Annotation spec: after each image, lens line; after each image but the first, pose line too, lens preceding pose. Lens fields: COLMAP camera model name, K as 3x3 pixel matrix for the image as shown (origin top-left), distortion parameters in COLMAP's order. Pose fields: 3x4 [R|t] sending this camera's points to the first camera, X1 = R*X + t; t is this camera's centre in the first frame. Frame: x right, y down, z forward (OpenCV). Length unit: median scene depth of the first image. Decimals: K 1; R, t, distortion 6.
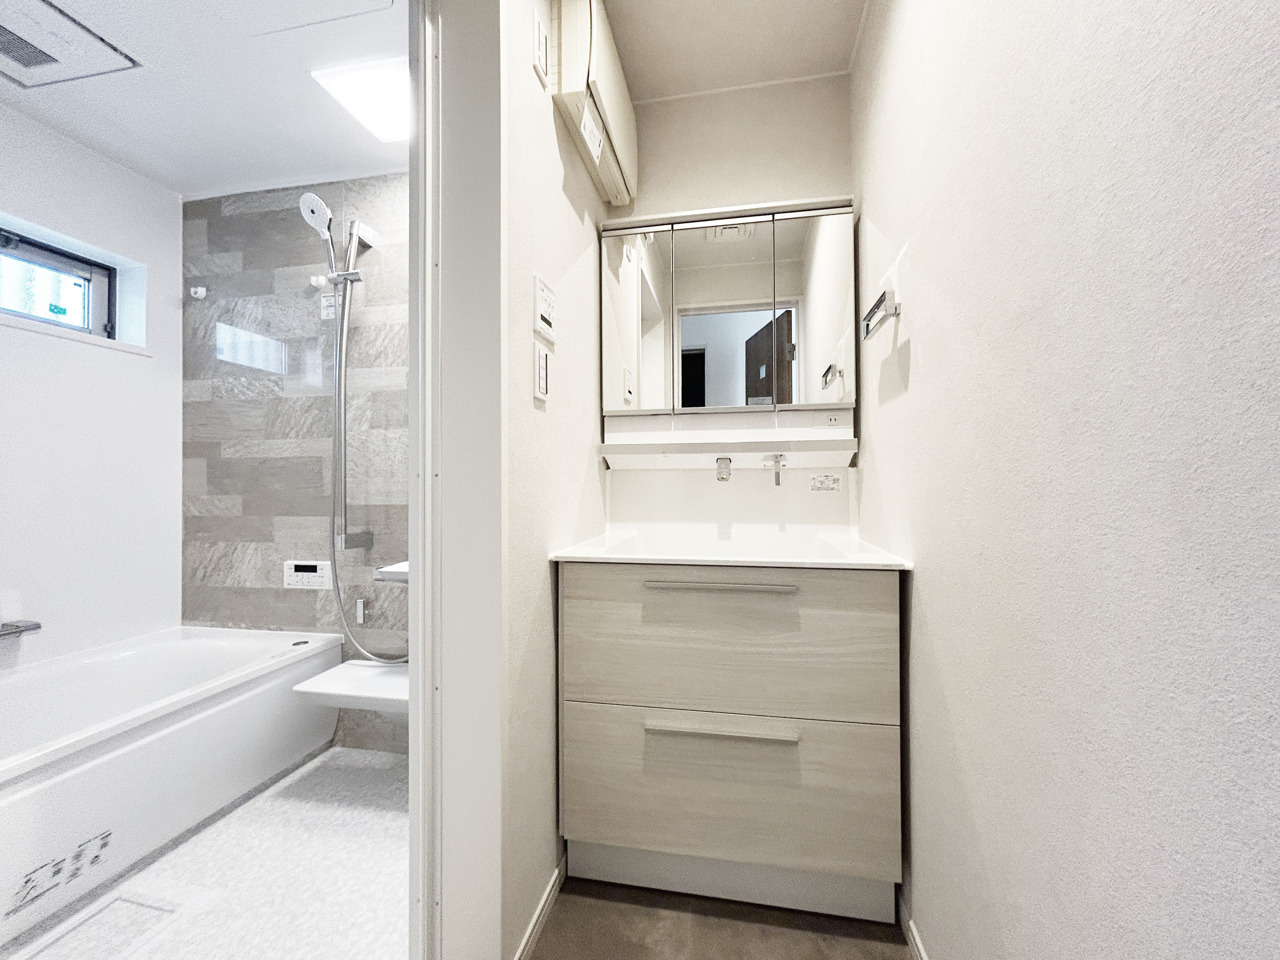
lens RADIAL K [[517.0, 0, 641.4], [0, 517.0, 476.8], [0, 0, 1]] dist [-0.001967, 0.001841]
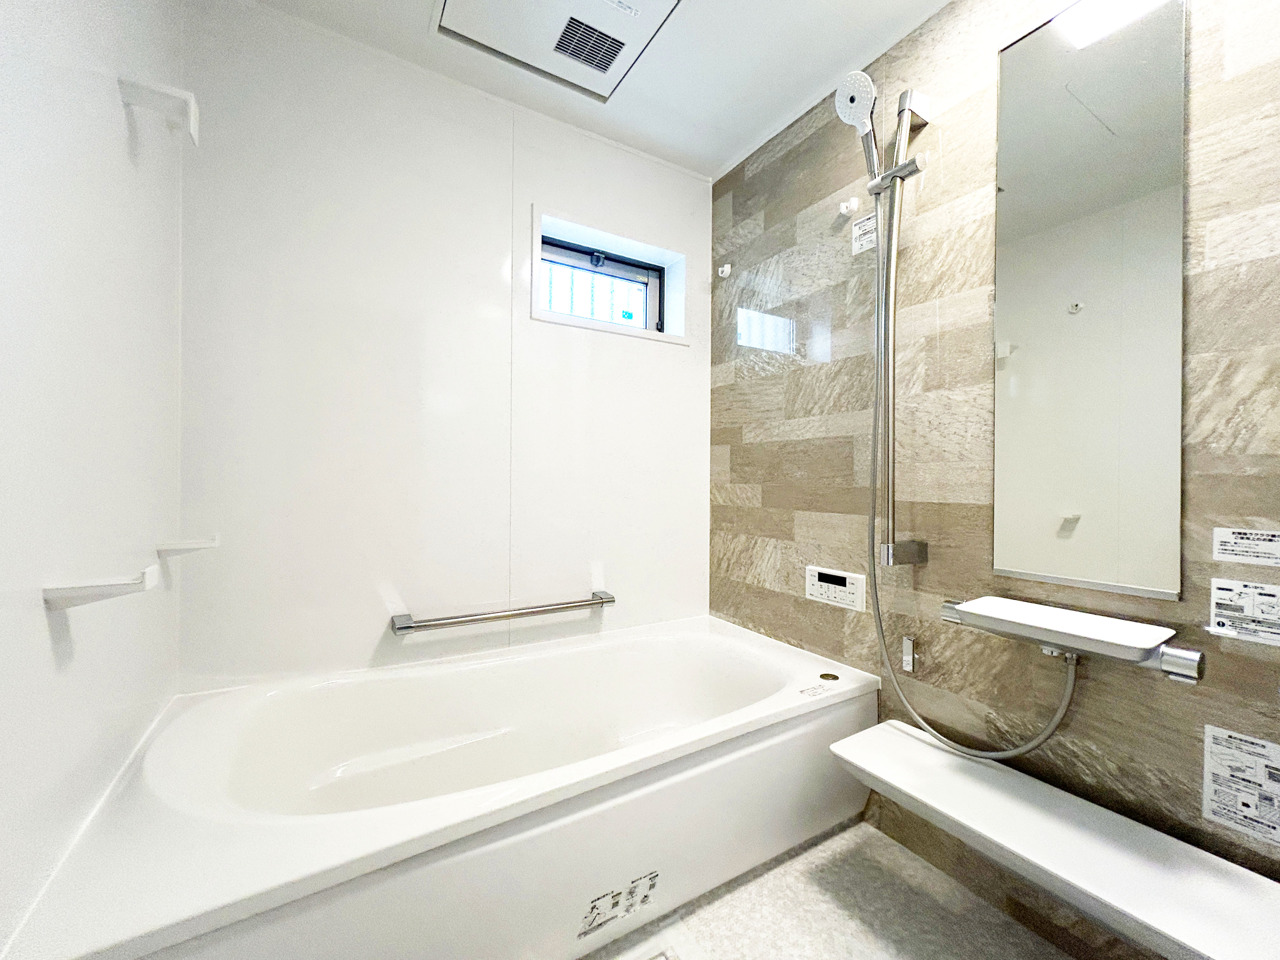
lens RADIAL K [[517.0, 0, 641.4], [0, 517.0, 479.0], [0, 0, 1]] dist [-0.001967, 0.001841]
pose [[0.669424, 0.013101, -0.742765, -0.263306], [-0.002730, 0.999881, 0.015175, 0.014006], [0.742876, -0.008131, 0.669380, 0.261133]]
